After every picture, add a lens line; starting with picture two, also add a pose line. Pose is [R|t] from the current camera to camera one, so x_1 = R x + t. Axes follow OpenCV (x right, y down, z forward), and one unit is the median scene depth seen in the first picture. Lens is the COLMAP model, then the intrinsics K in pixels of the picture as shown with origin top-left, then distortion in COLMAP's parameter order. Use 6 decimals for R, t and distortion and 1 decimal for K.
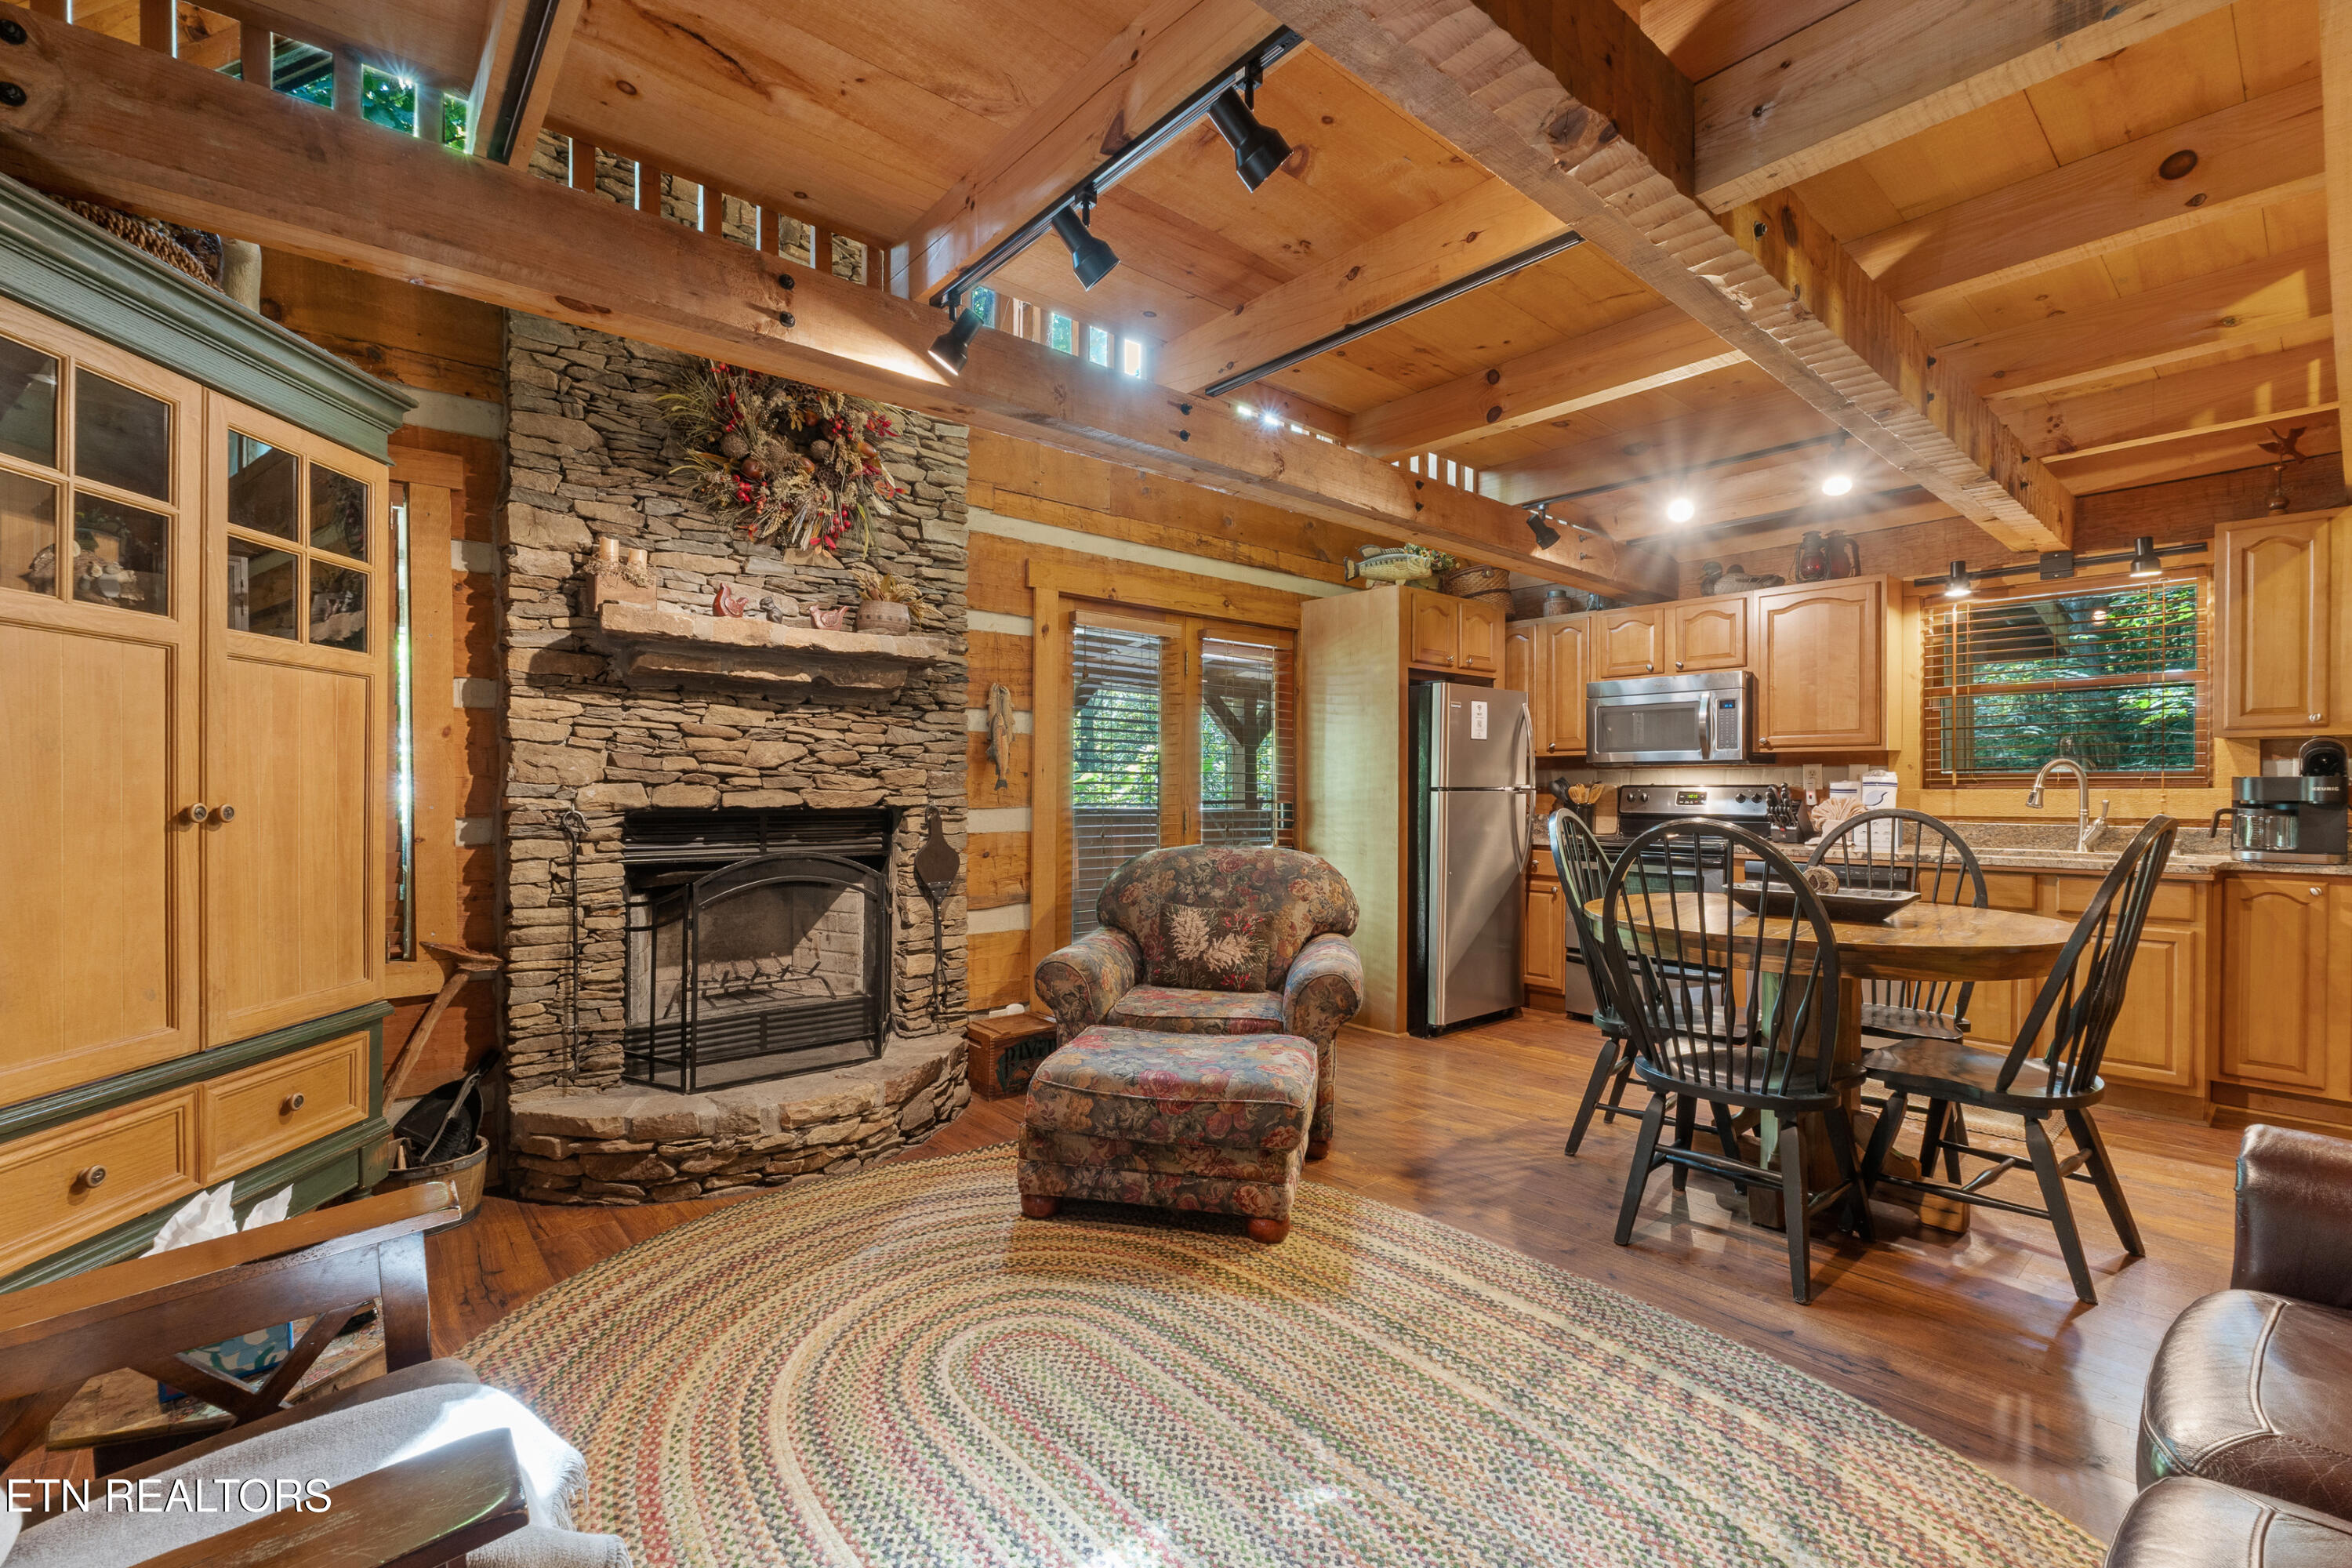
lens RADIAL K [[1019.8, 0, 1165.3], [0, 1019.8, 802.5], [0, 0, 1]] dist [-0.005255, -0.000564]
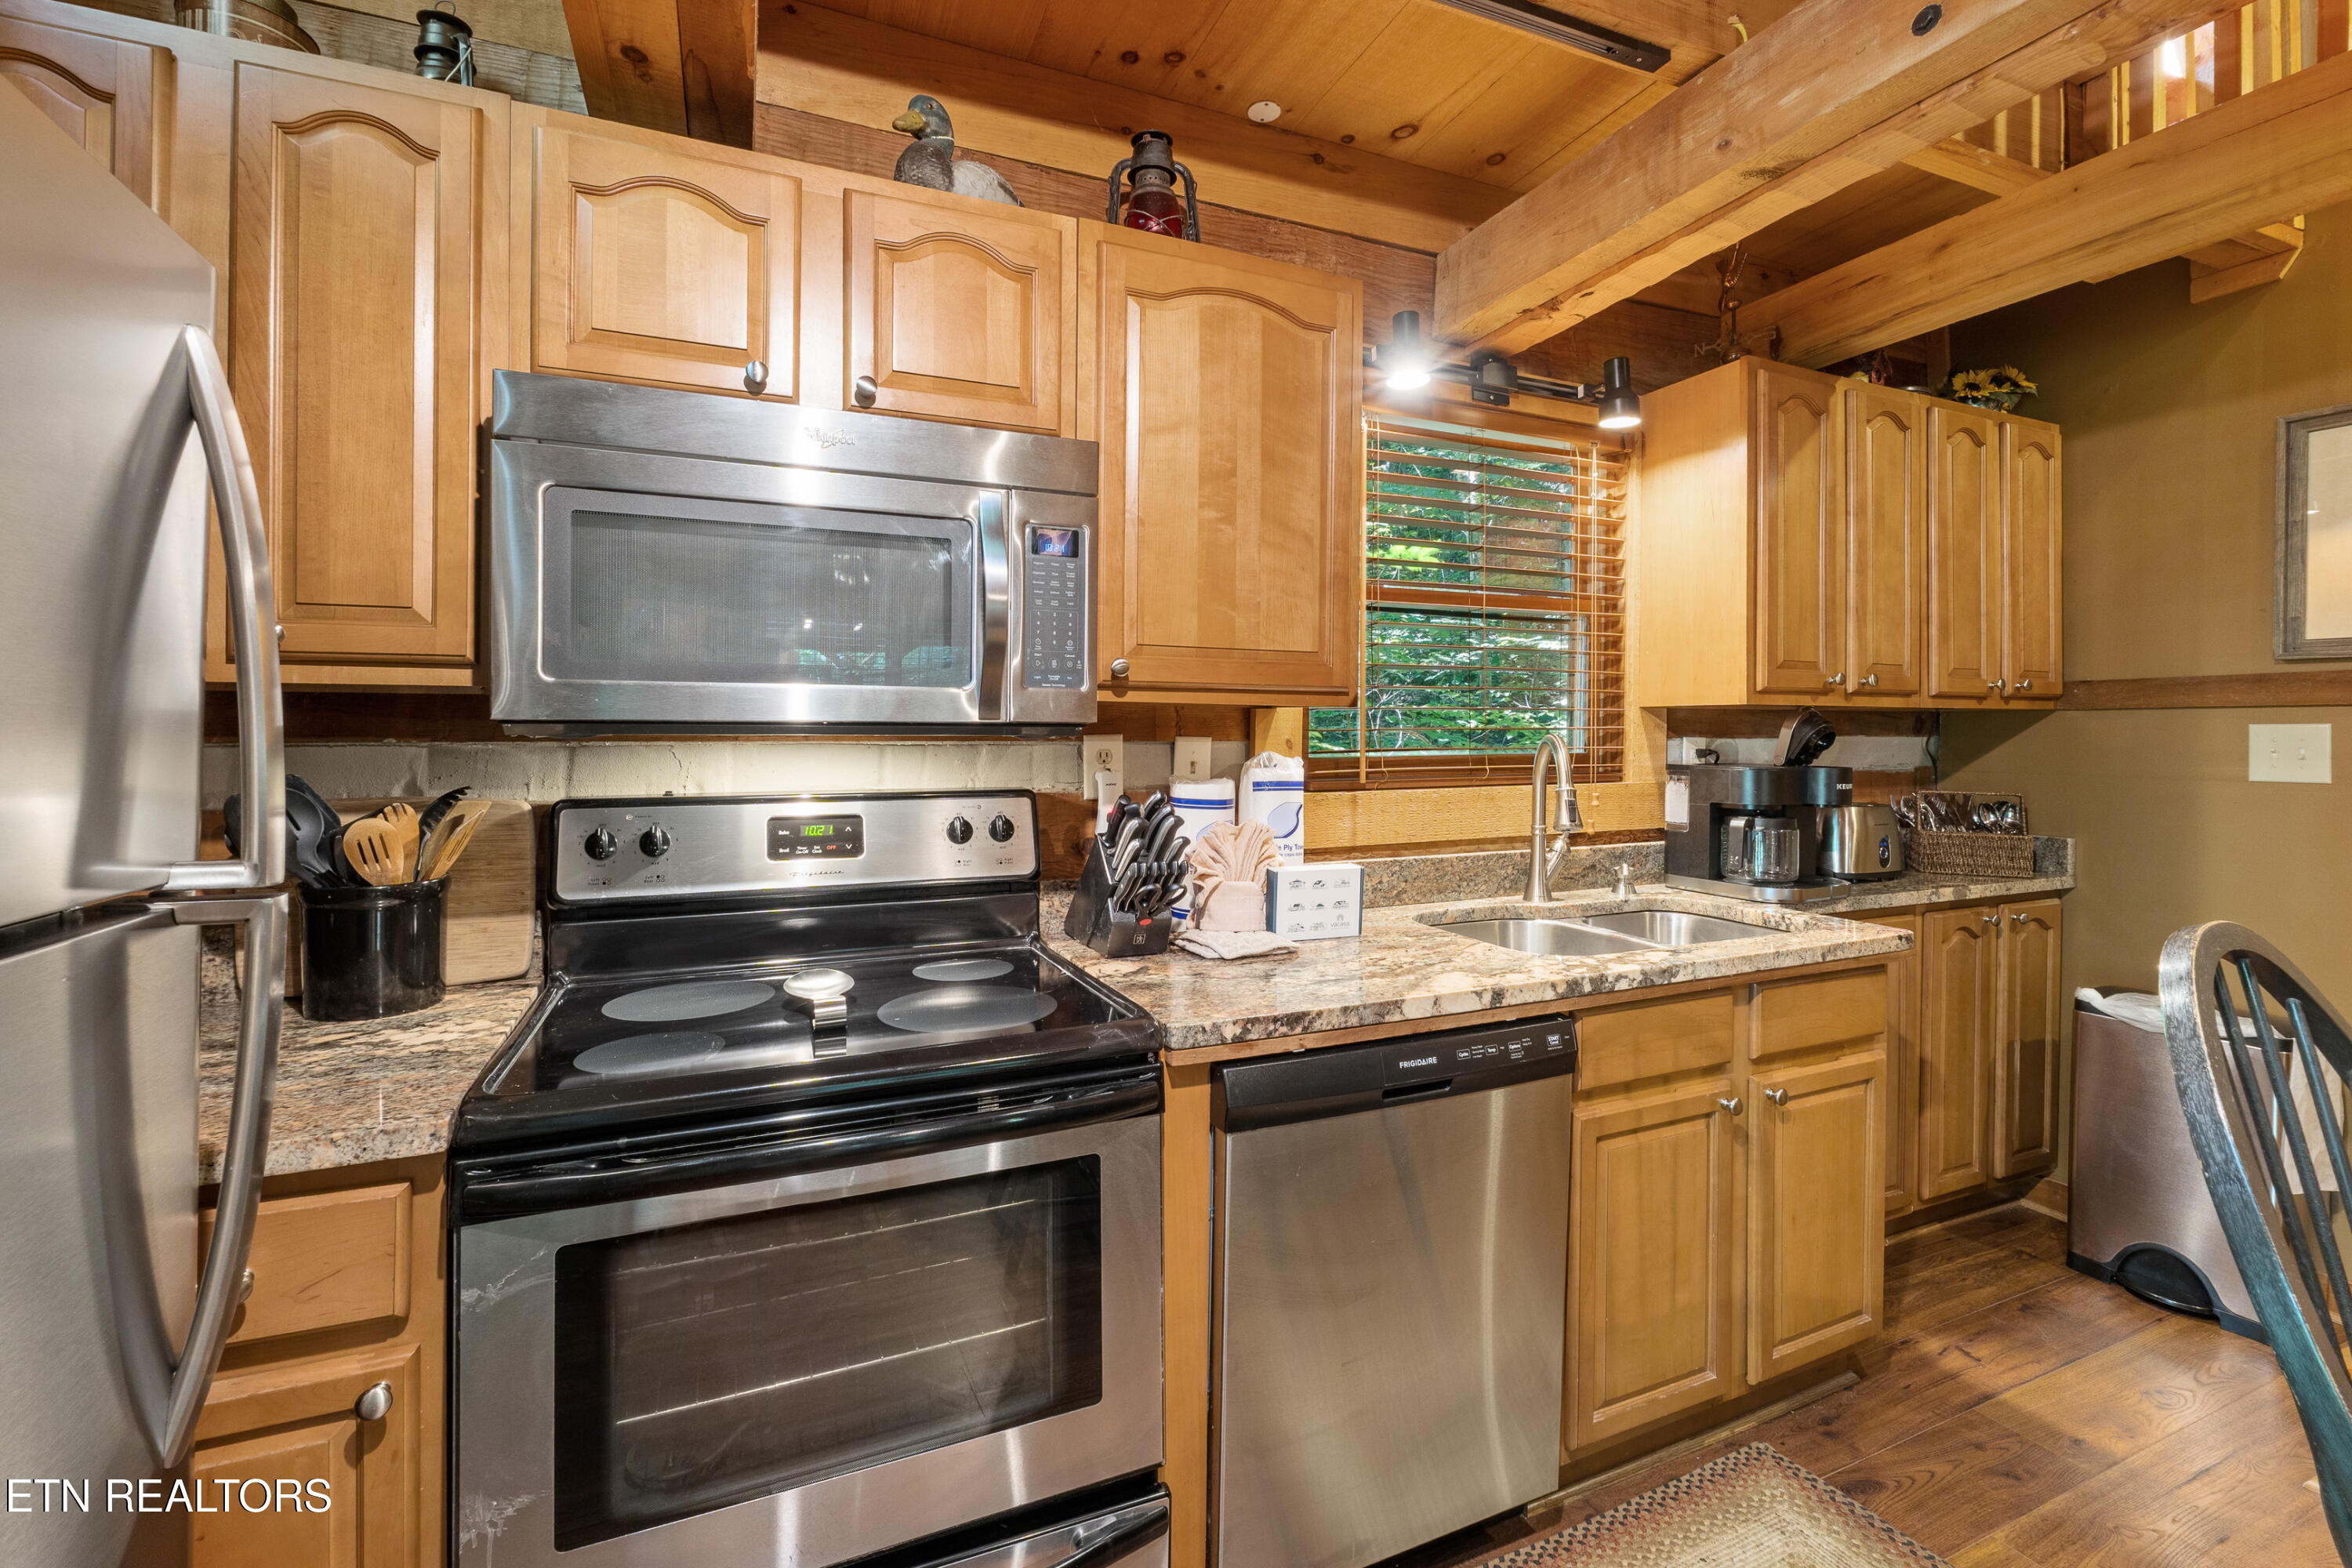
lens RADIAL K [[1005.7, 0, 1178.3], [0, 1005.7, 740.0], [0, 0, 1]] dist [-0.007980, -0.000273]
pose [[0.289053, -0.005144, 0.957299, 0.389295], [0.014310, 0.999897, 0.001052, -0.052238], [-0.957206, 0.013394, 0.289097, 1.255950]]
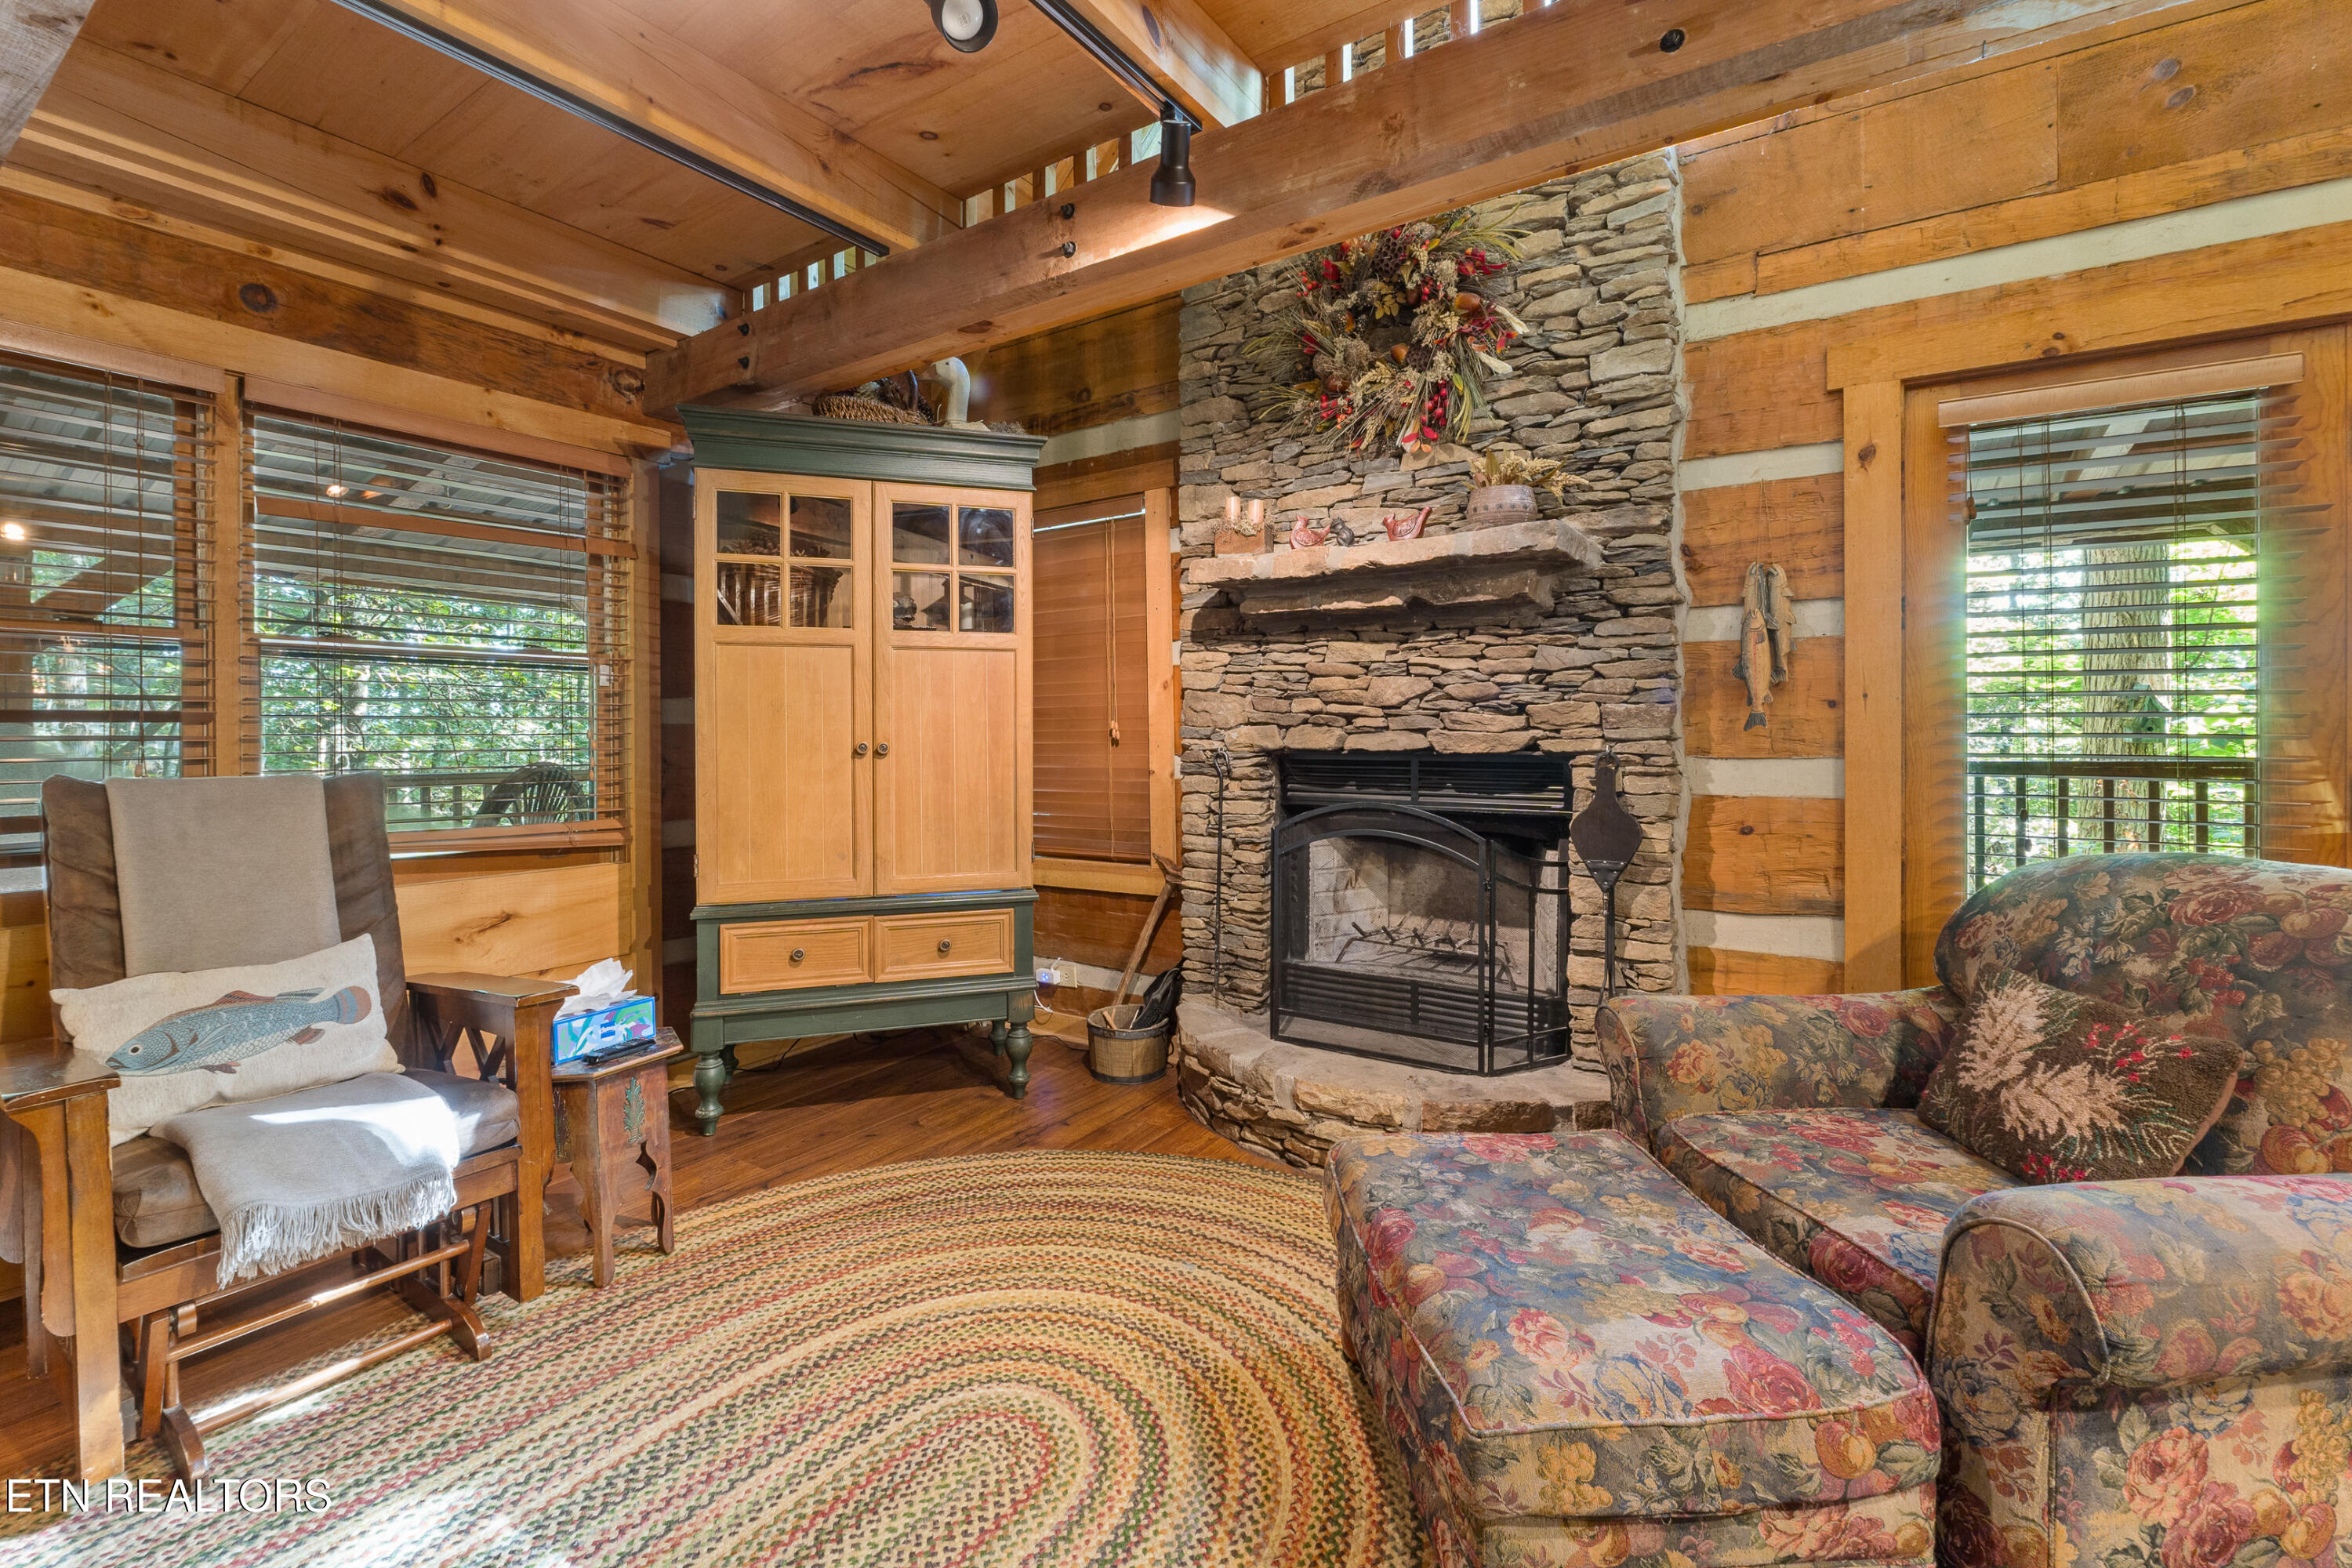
lens RADIAL K [[1005.7, 0, 1178.3], [0, 1005.7, 740.0], [0, 0, 1]] dist [-0.007980, -0.000273]
pose [[0.282515, 0.006117, -0.959243, 0.403915], [-0.007391, 0.999964, 0.004200, -0.007180], [0.959235, 0.005903, 0.282550, 0.579746]]
